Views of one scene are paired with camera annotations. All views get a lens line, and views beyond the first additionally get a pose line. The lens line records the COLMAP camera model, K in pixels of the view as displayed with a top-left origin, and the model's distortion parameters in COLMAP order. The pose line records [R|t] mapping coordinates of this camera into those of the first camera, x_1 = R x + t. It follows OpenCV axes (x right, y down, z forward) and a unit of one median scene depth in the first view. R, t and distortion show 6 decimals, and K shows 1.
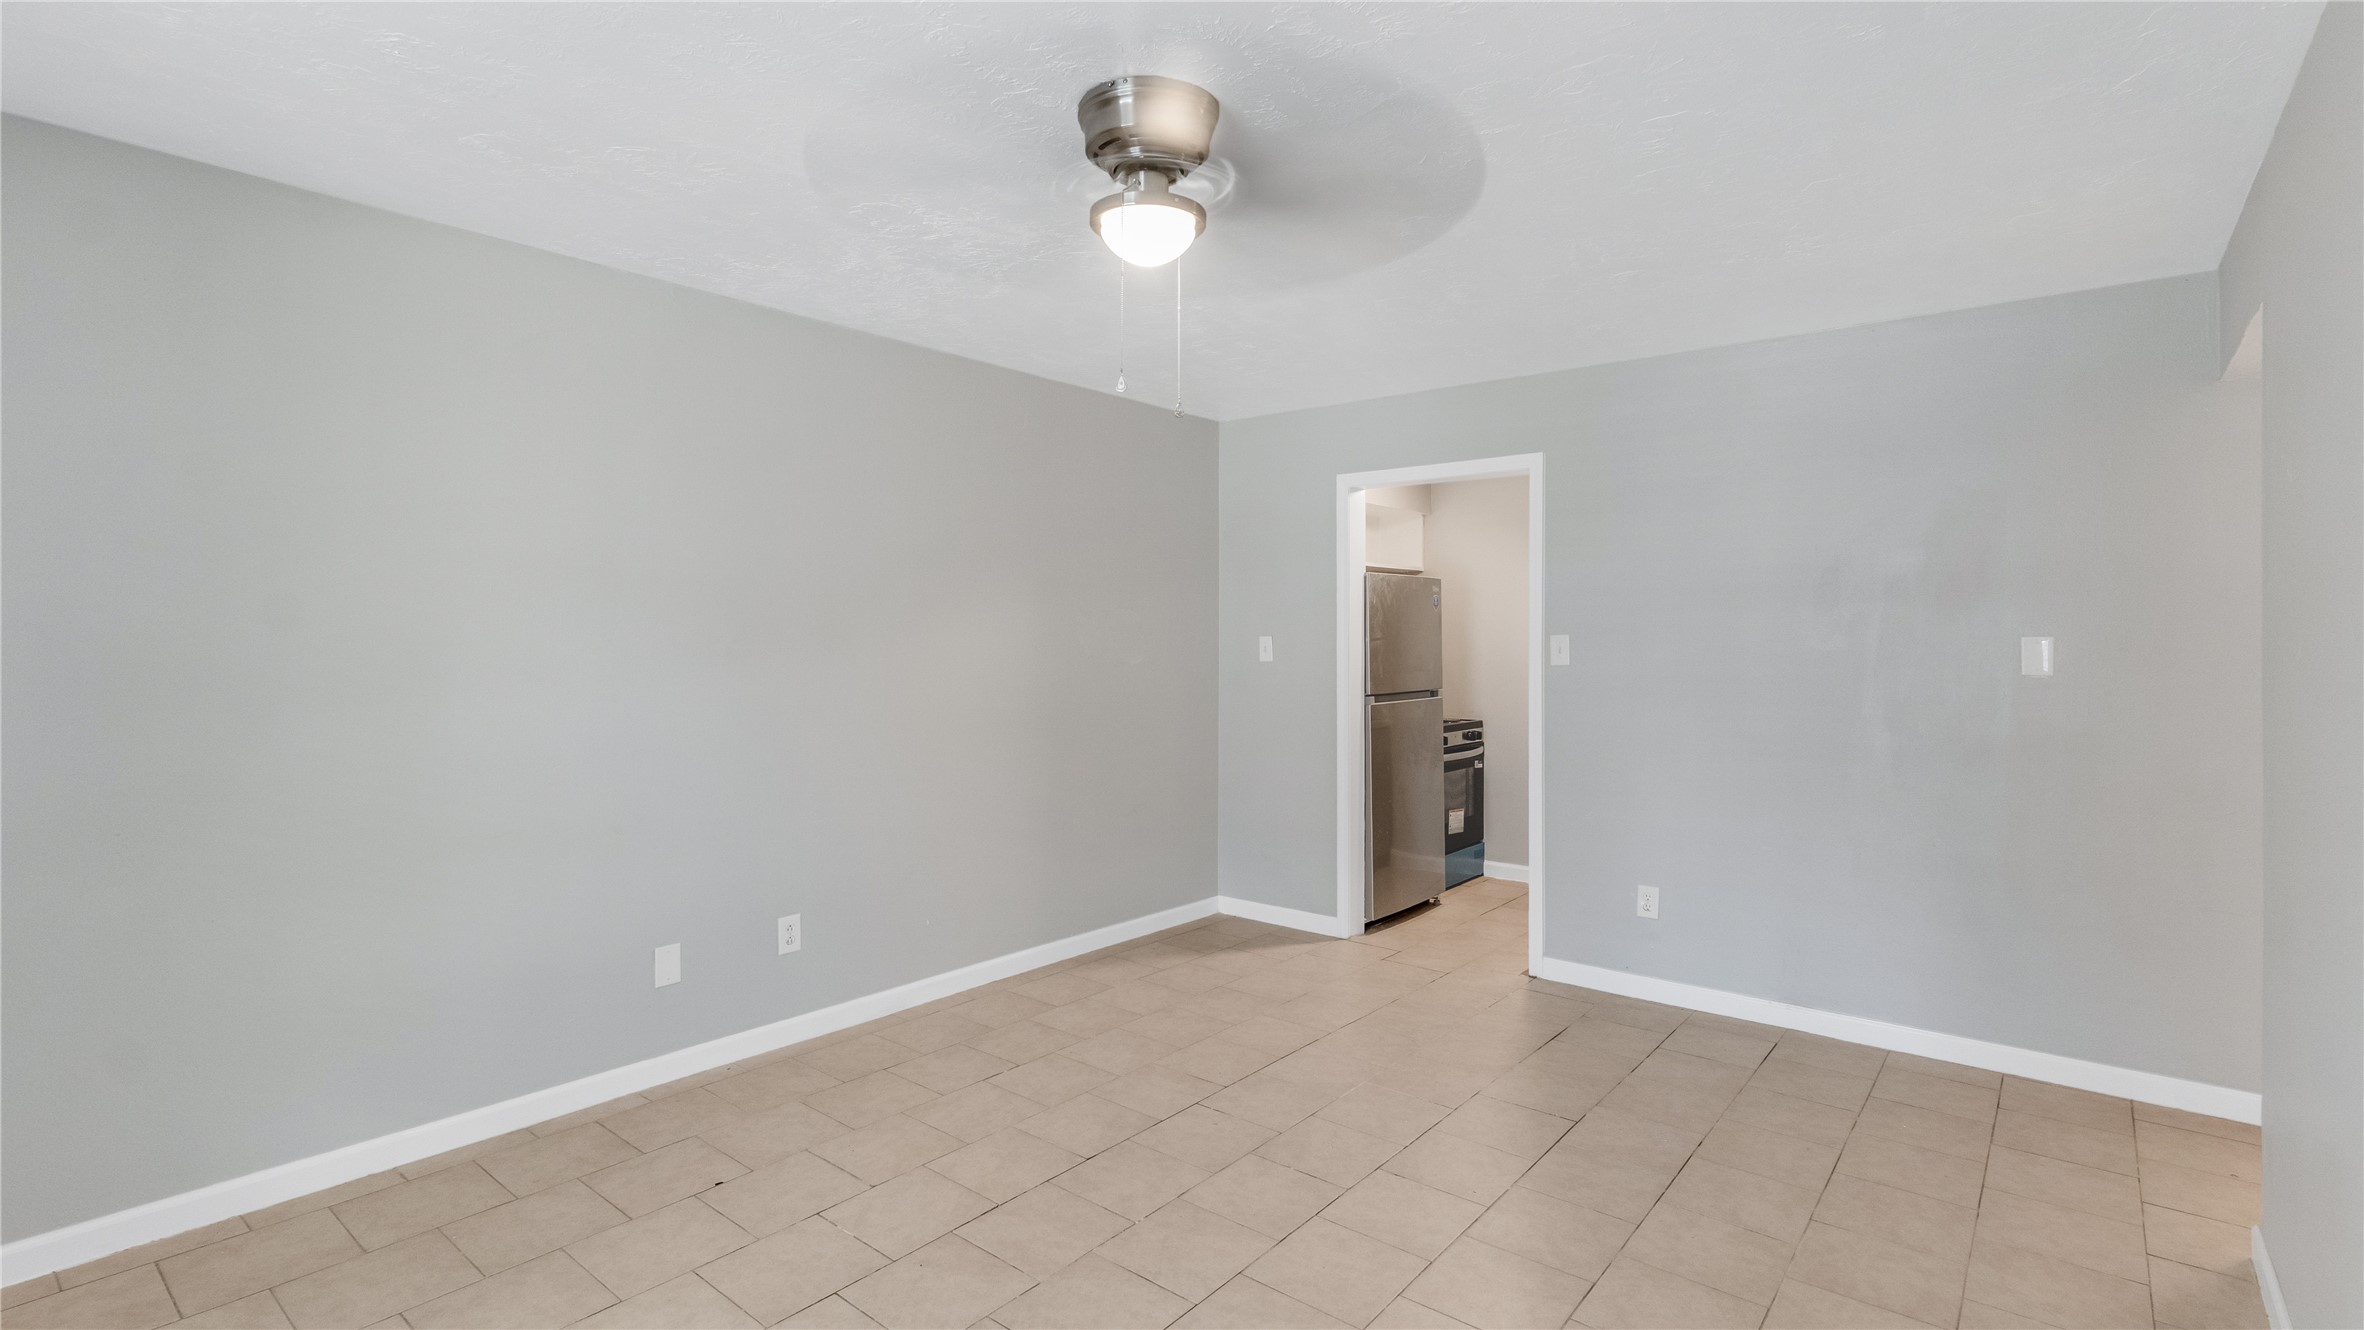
lens RADIAL K [[1077.2, 0, 1168.4], [0, 1077.2, 672.0], [0, 0, 1]] dist [0.009990, -0.000025]
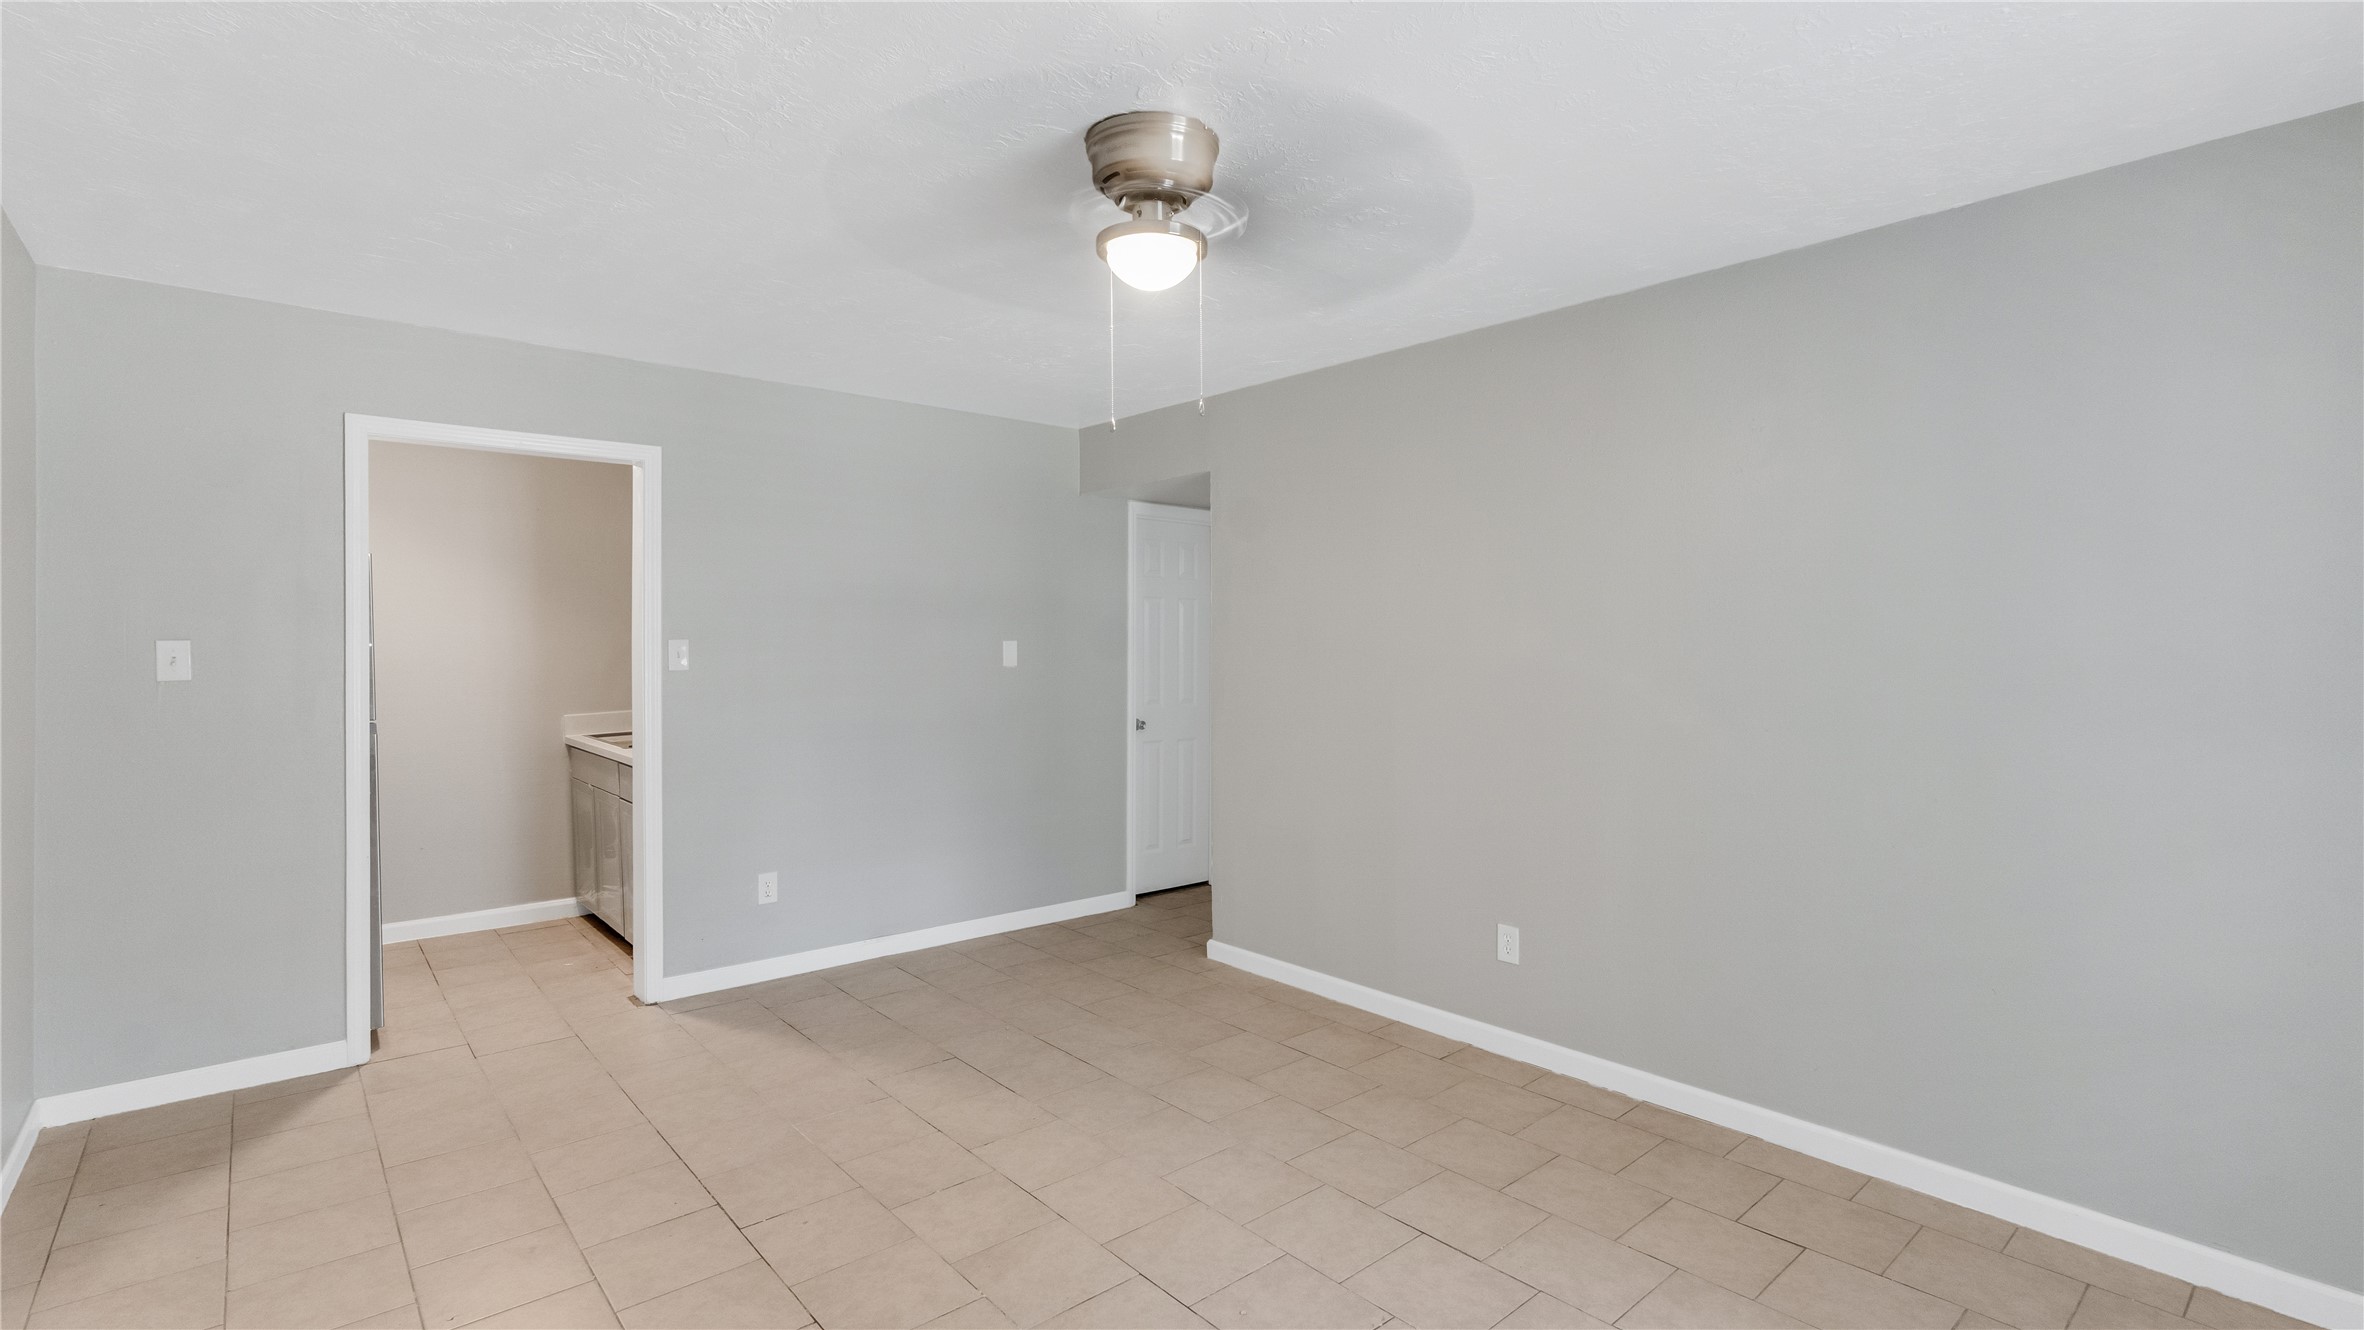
lens RADIAL K [[1071.5, 0, 1182.0], [0, 1071.5, 665.0], [0, 0, 1]] dist [0.000294, 0.000756]
pose [[0.171676, -0.023800, 0.984866, -0.525251], [0.029205, 0.999392, 0.019060, -0.017175], [-0.984720, 0.025491, 0.172267, 0.404859]]
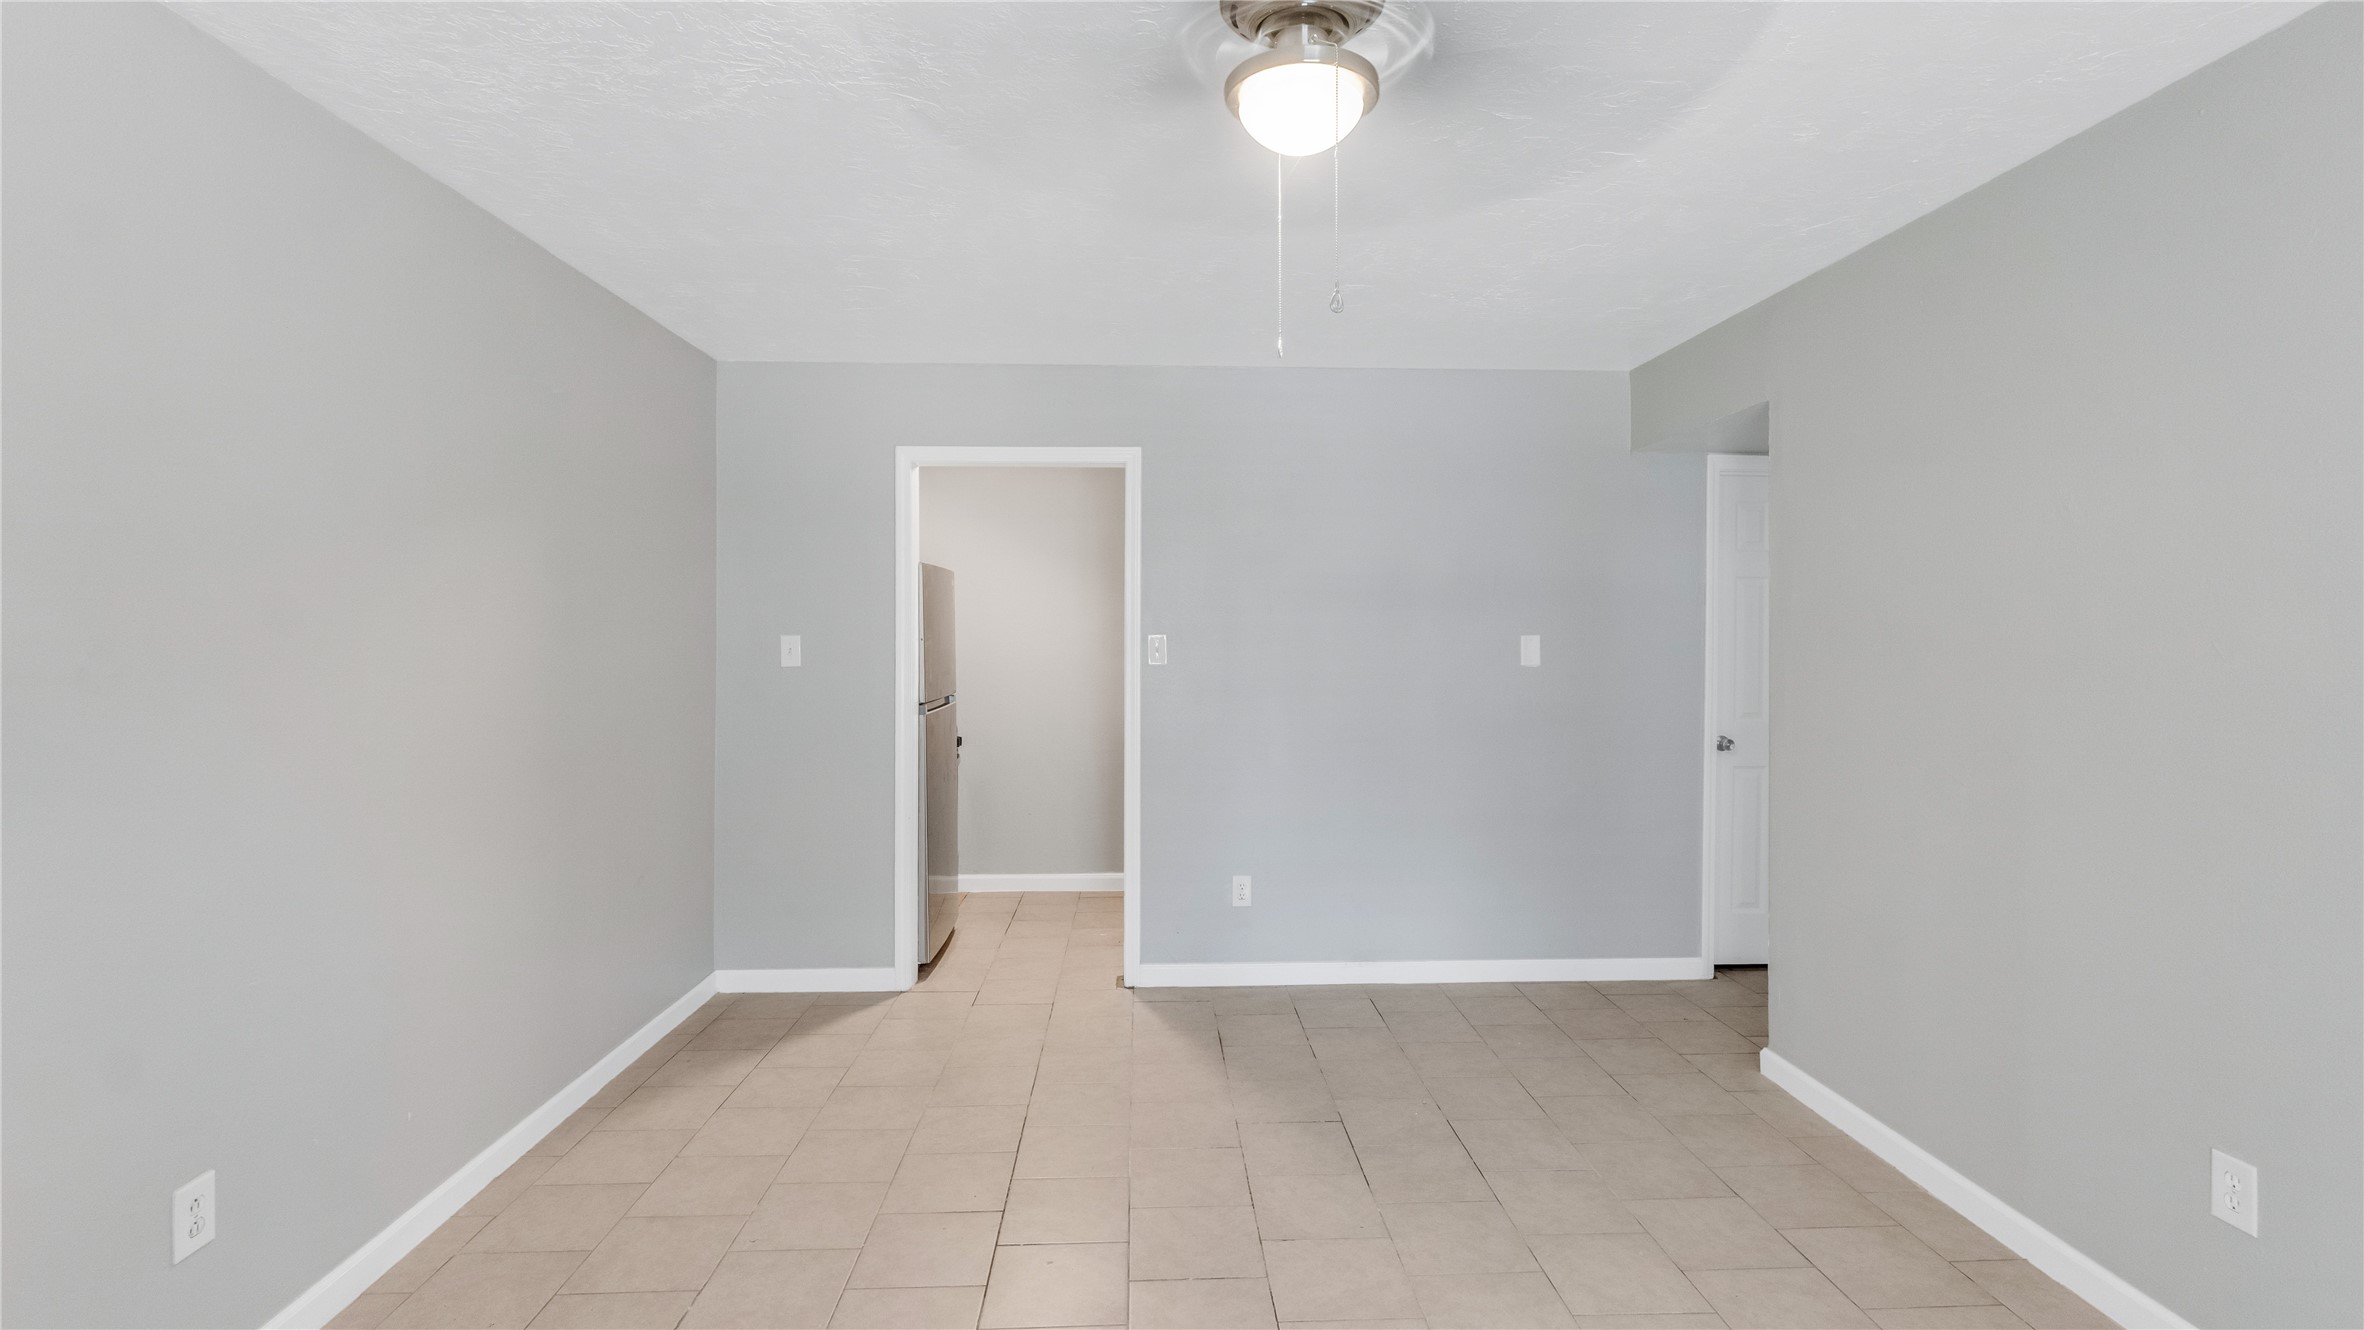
lens RADIAL K [[1093.4, 0, 1186.6], [0, 1093.4, 657.3], [0, 0, 1]] dist [-0.000193, 0.001604]
pose [[0.744839, -0.014502, 0.667086, -0.293108], [0.022009, 0.999754, -0.002840, -0.010177], [-0.666881, 0.016797, 0.744975, 0.246937]]
